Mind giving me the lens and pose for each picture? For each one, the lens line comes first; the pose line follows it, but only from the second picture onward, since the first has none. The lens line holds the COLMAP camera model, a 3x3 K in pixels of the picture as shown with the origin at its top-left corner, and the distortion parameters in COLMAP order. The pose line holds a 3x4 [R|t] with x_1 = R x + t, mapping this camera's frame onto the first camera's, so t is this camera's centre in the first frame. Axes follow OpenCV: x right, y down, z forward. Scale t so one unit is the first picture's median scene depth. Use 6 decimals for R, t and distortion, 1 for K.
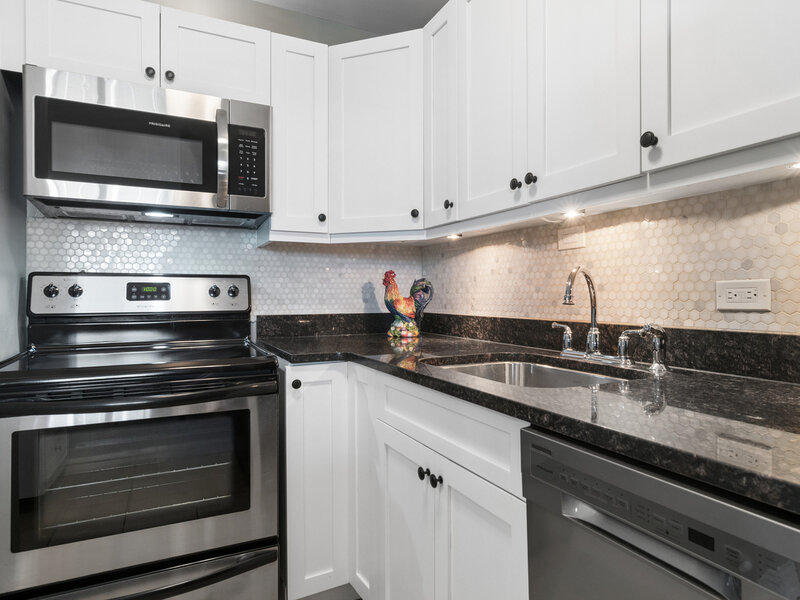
lens RADIAL K [[480.7, 0, 396.5], [0, 480.7, 296.1], [0, 0, 1]] dist [-0.000016, 0.000549]
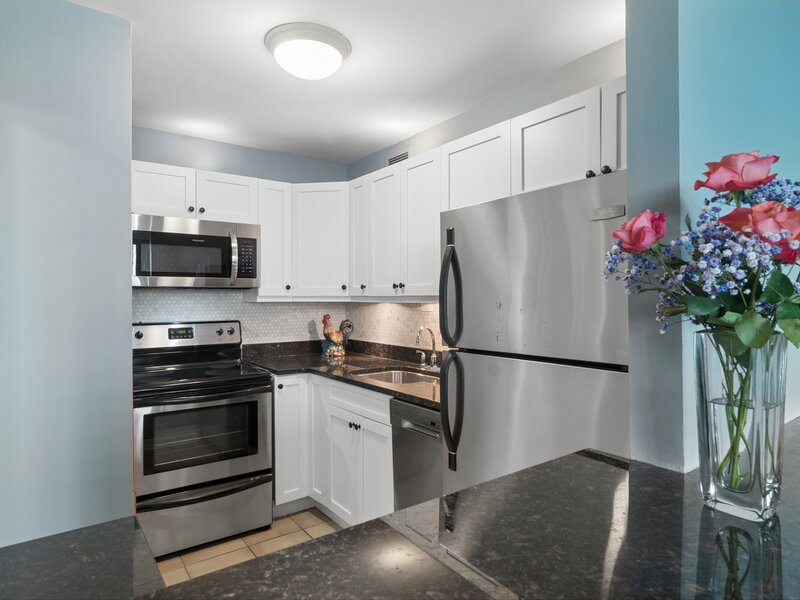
lens RADIAL K [[480.7, 0, 396.5], [0, 480.7, 296.1], [0, 0, 1]] dist [-0.000016, 0.000549]
pose [[0.984647, -0.000616, 0.174557, -0.079064], [0.001418, 0.999989, -0.004469, -0.130849], [-0.174552, 0.004648, 0.984637, -0.759068]]
